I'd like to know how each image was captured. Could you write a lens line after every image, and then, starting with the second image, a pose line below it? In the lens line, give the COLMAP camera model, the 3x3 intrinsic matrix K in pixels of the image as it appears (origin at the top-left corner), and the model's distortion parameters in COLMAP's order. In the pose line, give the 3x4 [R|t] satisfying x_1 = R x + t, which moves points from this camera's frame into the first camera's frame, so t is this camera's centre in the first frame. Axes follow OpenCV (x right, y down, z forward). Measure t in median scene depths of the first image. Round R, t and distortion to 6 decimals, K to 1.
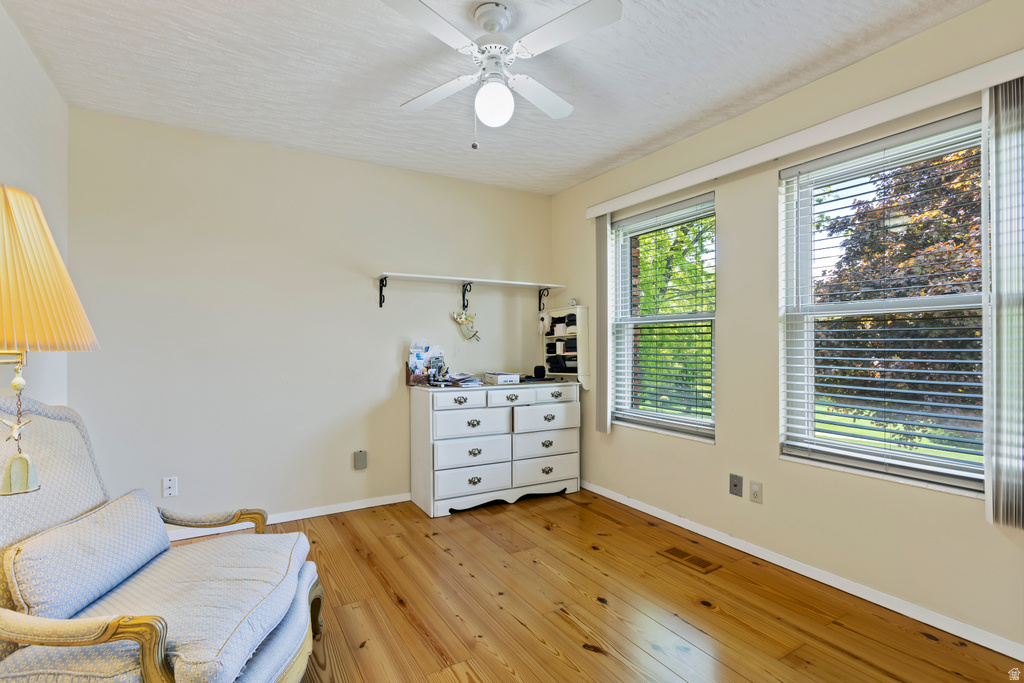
lens RADIAL K [[490.5, 0, 503.6], [0, 490.5, 342.5], [0, 0, 1]] dist [0.004742, -0.000063]
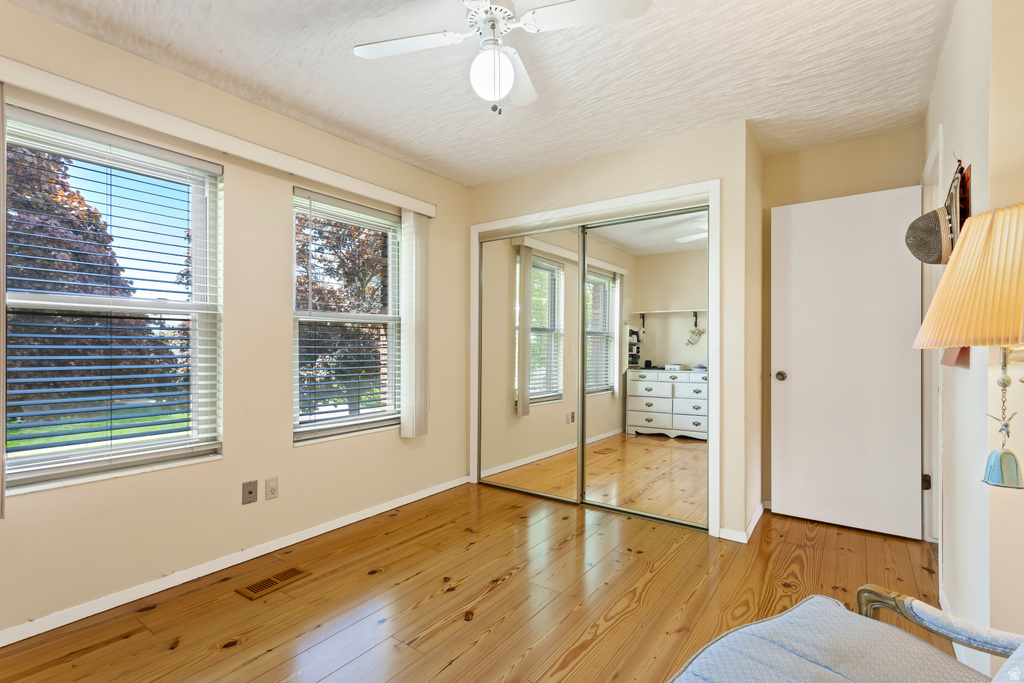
lens RADIAL K [[490.5, 0, 503.6], [0, 490.5, 342.5], [0, 0, 1]] dist [0.004742, -0.000063]
pose [[-0.414556, 0.006915, 0.909998, -0.630206], [-0.006428, 0.999924, -0.010527, 0.009588], [-0.910001, -0.010214, -0.414480, 1.012456]]
